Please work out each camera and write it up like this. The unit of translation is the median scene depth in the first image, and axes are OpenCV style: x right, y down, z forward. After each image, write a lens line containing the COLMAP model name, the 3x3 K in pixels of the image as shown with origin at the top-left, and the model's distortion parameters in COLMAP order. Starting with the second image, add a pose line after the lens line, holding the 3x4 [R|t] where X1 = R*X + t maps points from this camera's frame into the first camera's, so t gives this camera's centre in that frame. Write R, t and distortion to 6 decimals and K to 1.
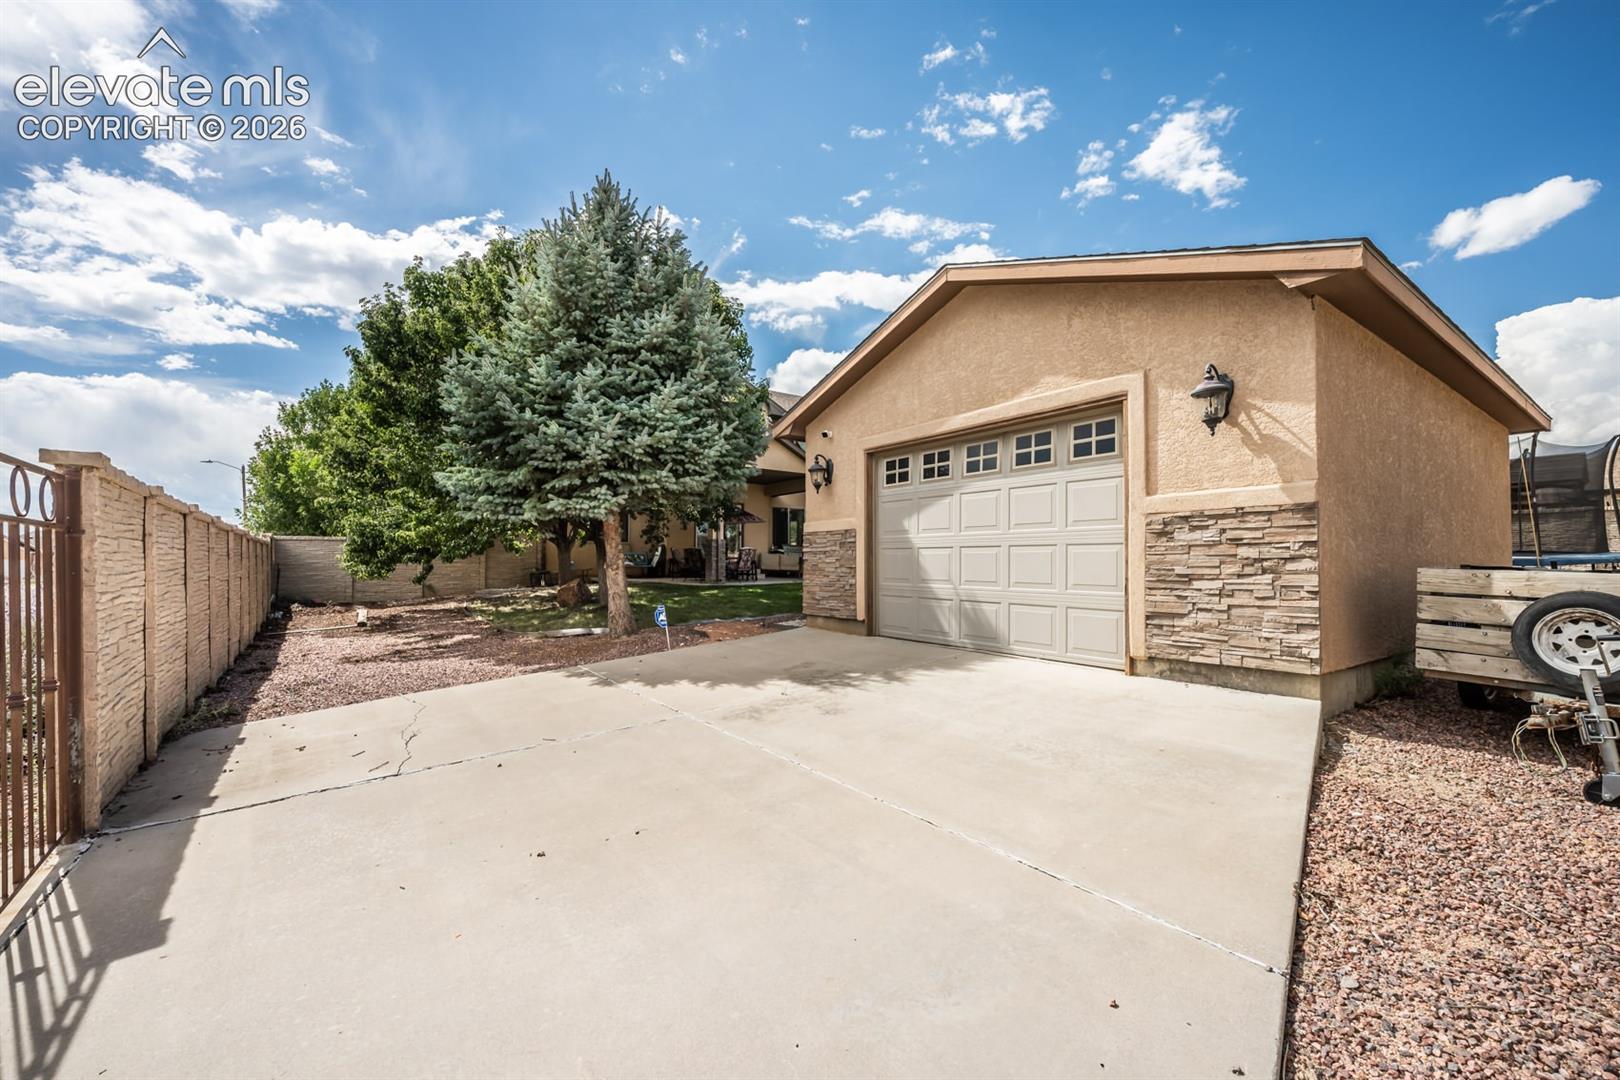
lens RADIAL K [[643.3, 0, 805.4], [0, 643.3, 566.2], [0, 0, 1]] dist [-0.010334, -0.000055]
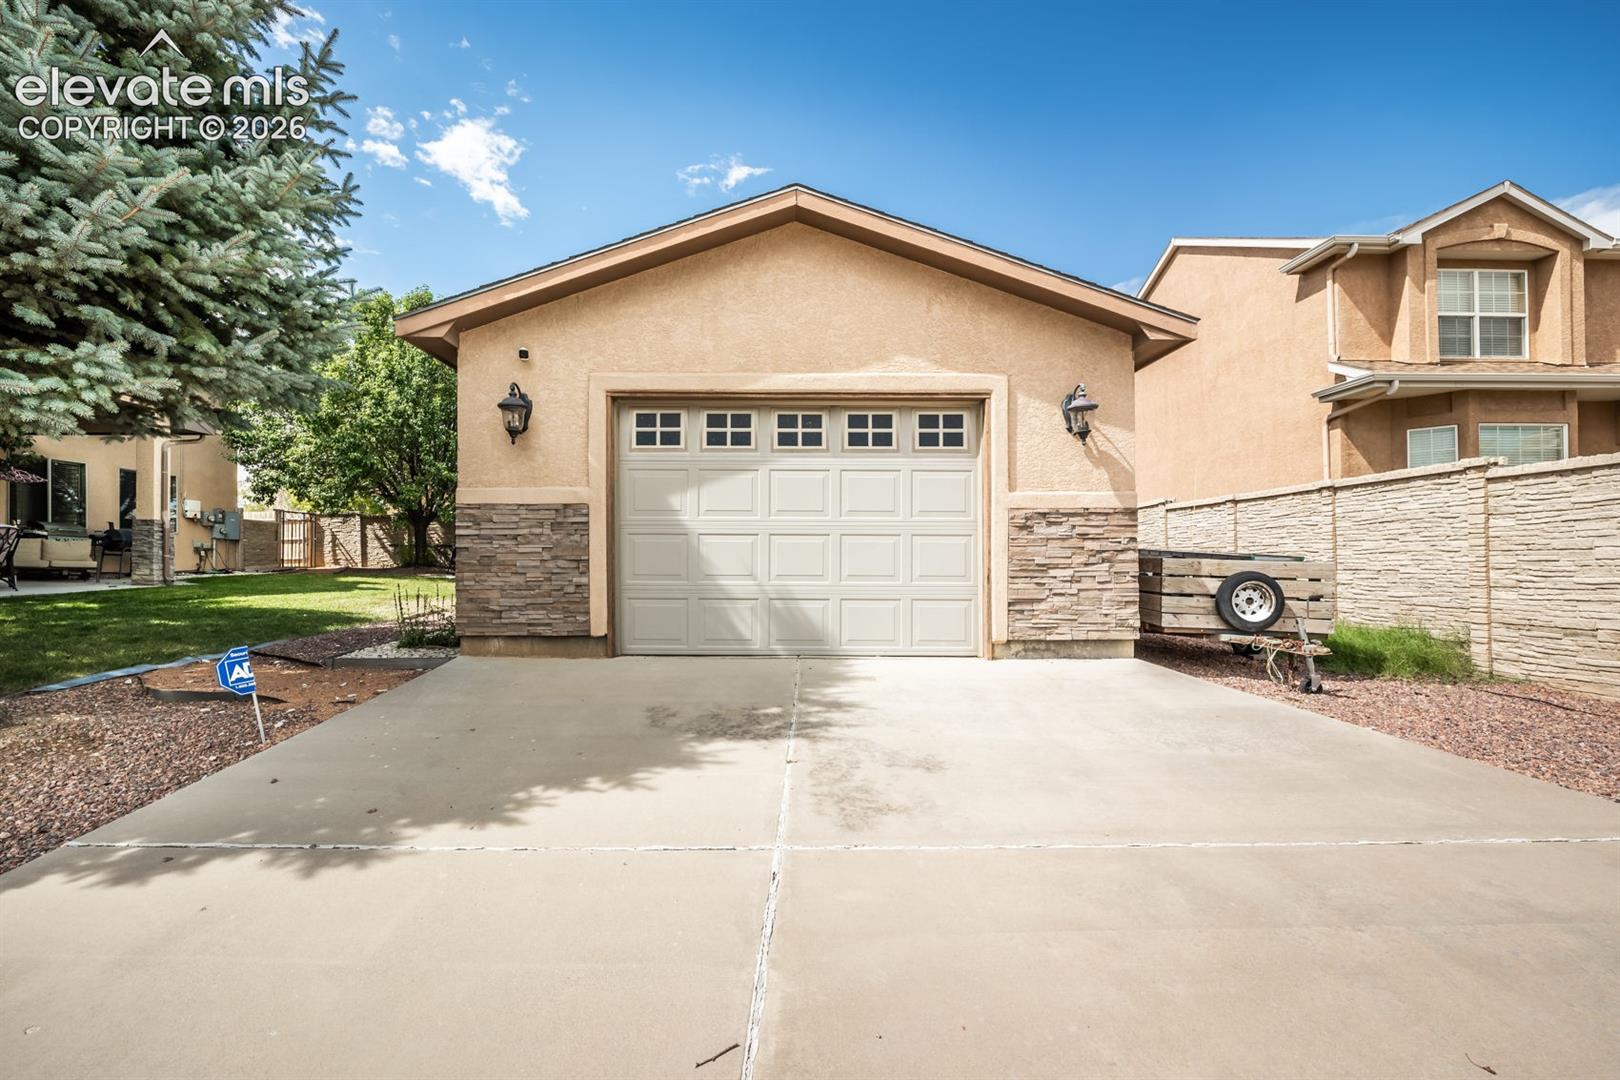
lens RADIAL K [[643.3, 0, 777.4], [0, 643.3, 568.1], [0, 0, 1]] dist [-0.010334, -0.000055]
pose [[0.574173, -0.009063, 0.818684, -0.572300], [0.002640, 0.999954, 0.009218, 0.007890], [-0.818729, -0.003131, 0.574171, 0.688502]]
